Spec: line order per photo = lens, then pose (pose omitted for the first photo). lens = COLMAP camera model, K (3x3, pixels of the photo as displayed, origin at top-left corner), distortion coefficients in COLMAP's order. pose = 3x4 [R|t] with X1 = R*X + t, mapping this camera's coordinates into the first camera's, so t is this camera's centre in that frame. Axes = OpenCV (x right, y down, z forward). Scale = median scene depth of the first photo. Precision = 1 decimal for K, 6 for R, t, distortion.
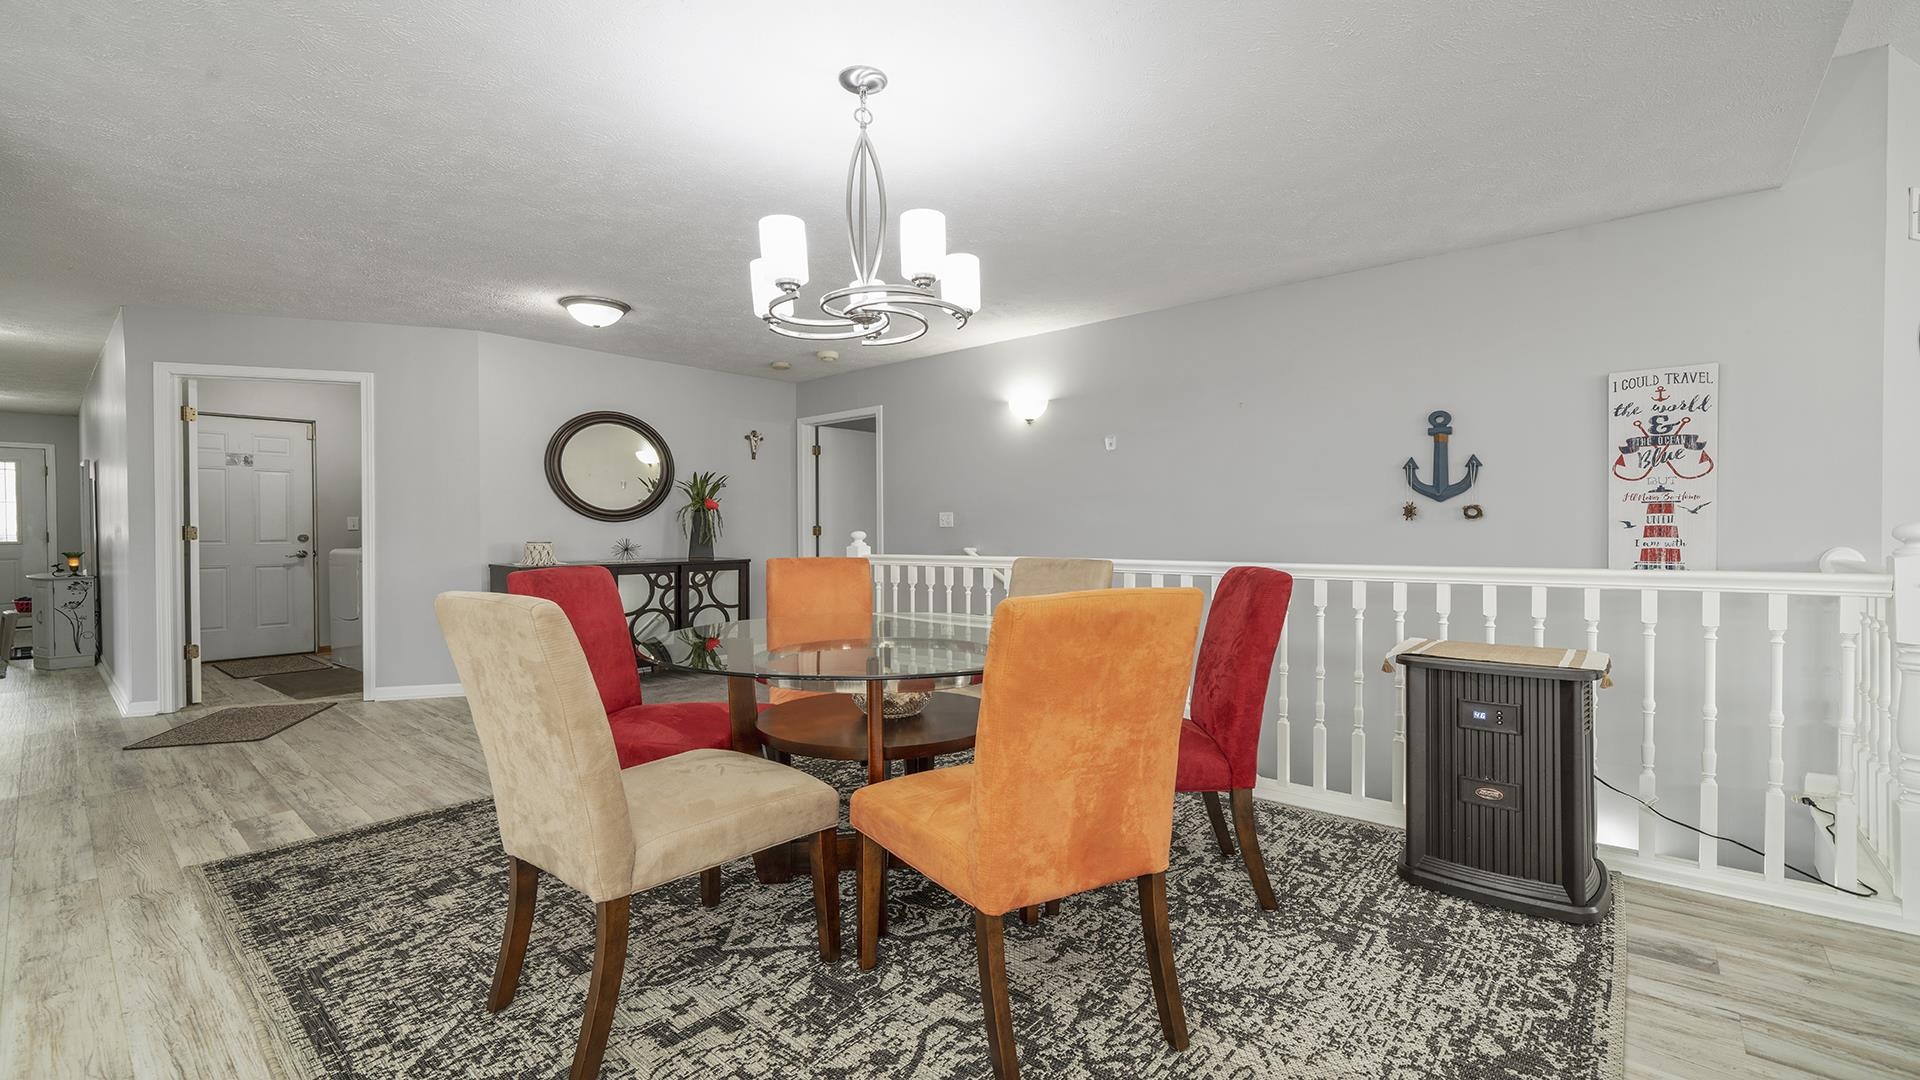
lens RADIAL K [[807.7, 0, 962.3], [0, 807.7, 537.5], [0, 0, 1]] dist [-0.000918, 0.000249]
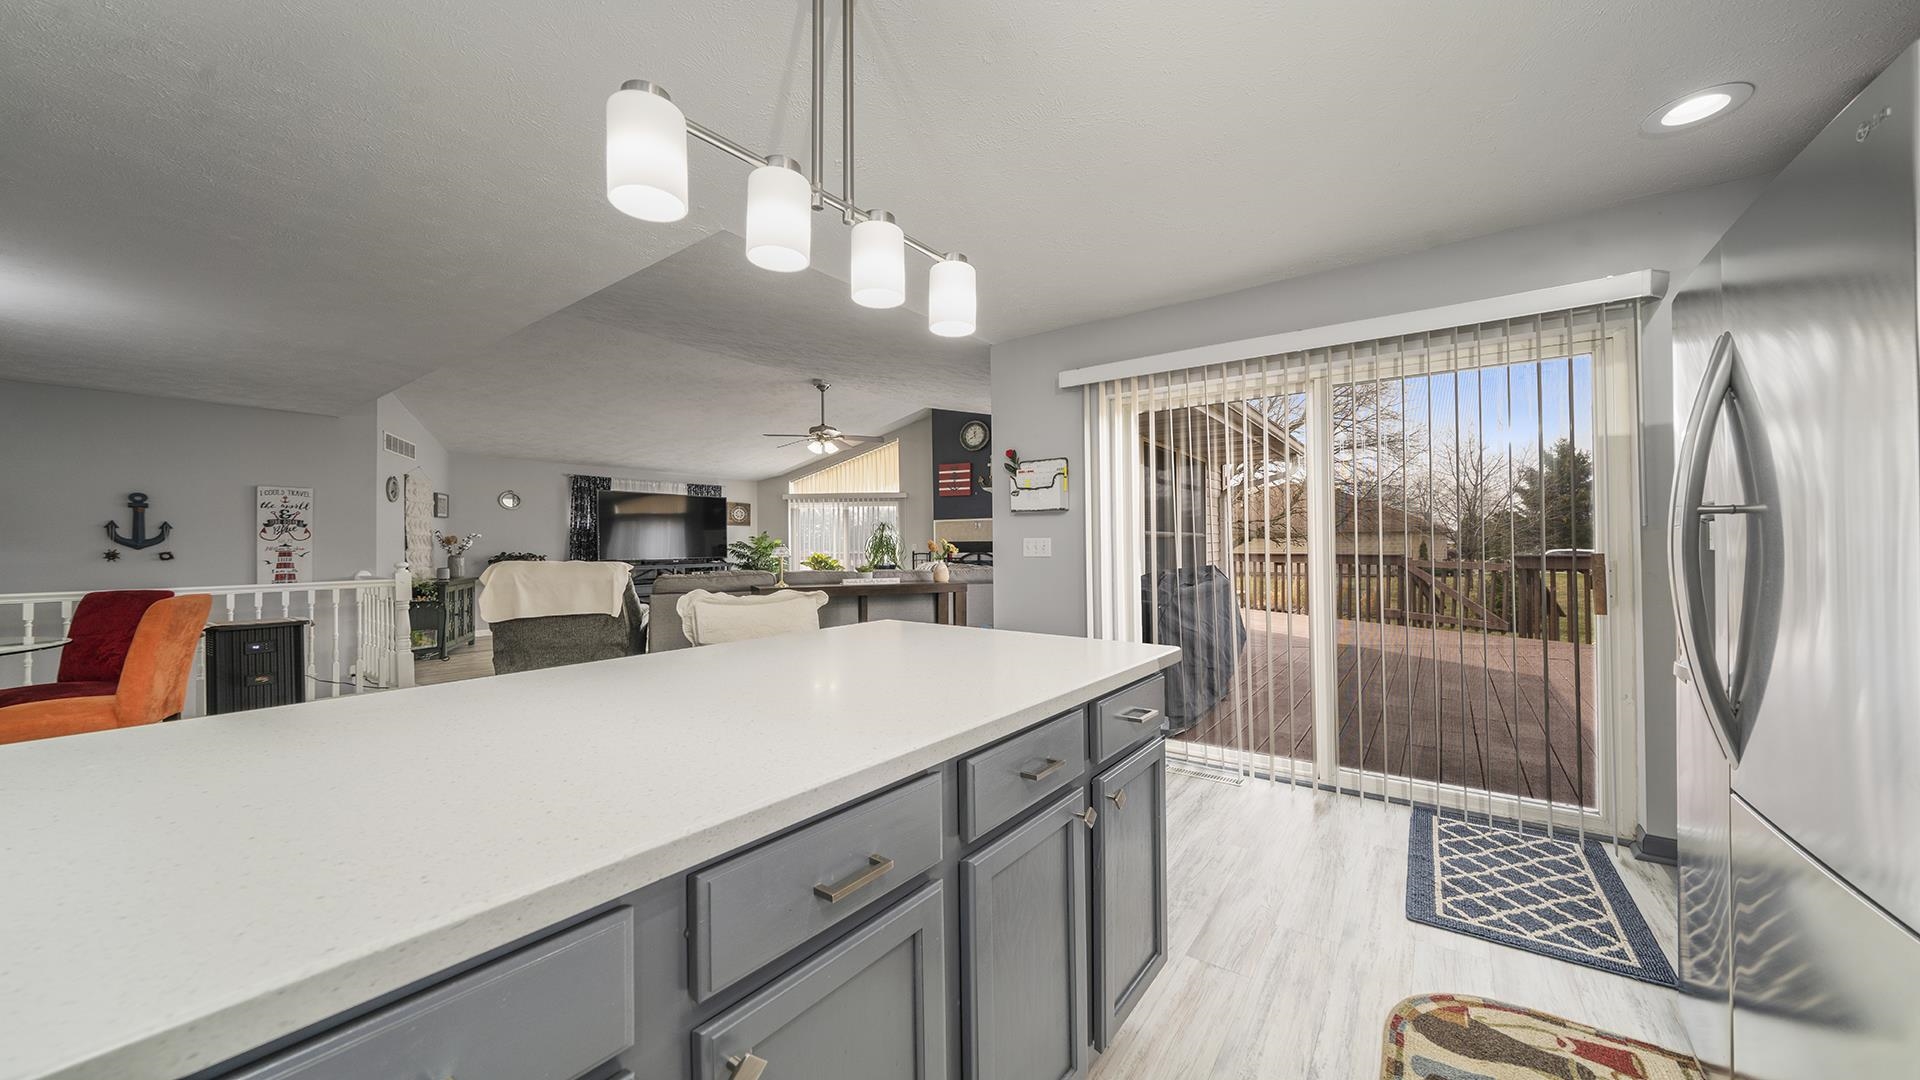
lens RADIAL K [[665.4, 0, 960.7], [0, 665.4, 541.0], [0, 0, 1]] dist [-0.002062, 0.000227]
pose [[-0.079140, 0.014585, 0.996757, -1.371335], [0.019551, 0.999723, -0.013076, -0.019530], [-0.996672, 0.018453, -0.079404, -0.839977]]
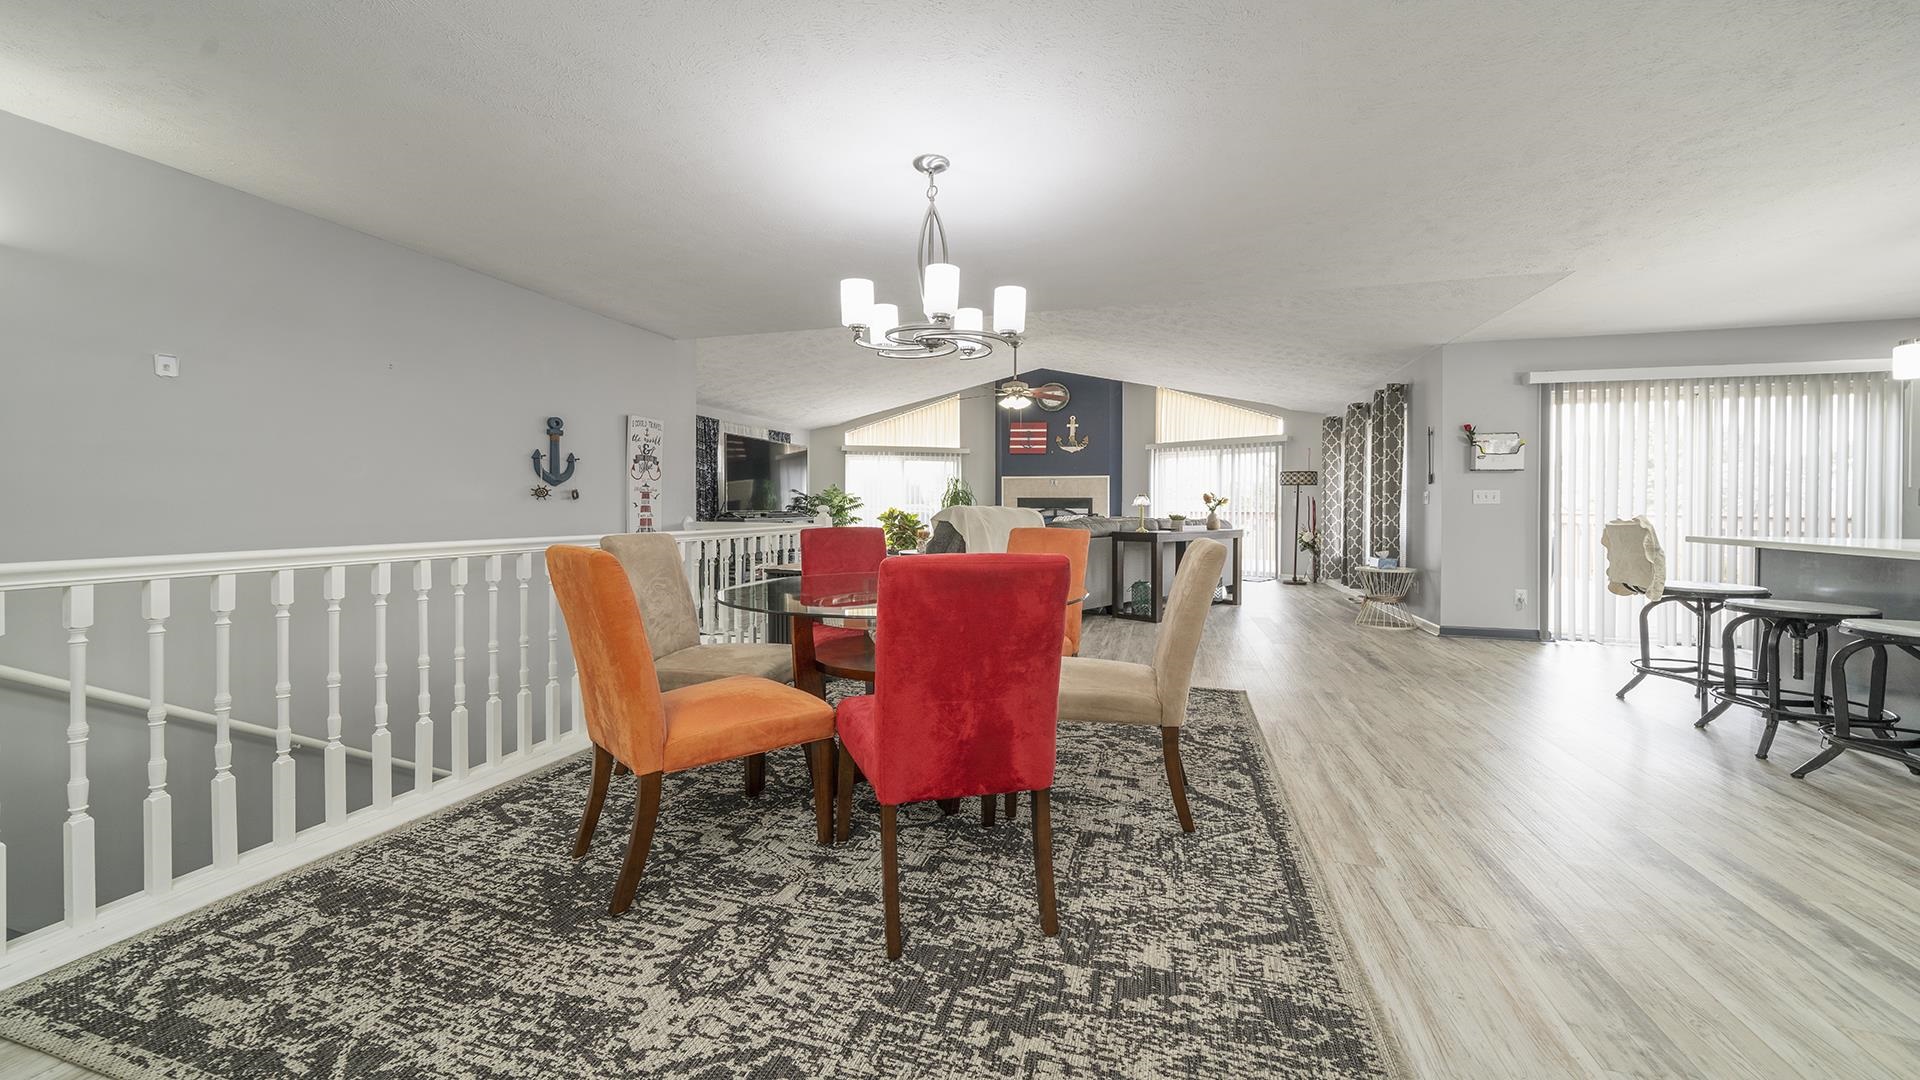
lens RADIAL K [[694.9, 0, 957.7], [0, 694.9, 510.5], [0, 0, 1]] dist [-0.014346, -0.000106]
pose [[-0.409598, 0.001301, 0.912265, -1.145008], [0.010223, 0.999943, 0.003164, -0.001894], [-0.912209, 0.010622, -0.409588, 1.399052]]
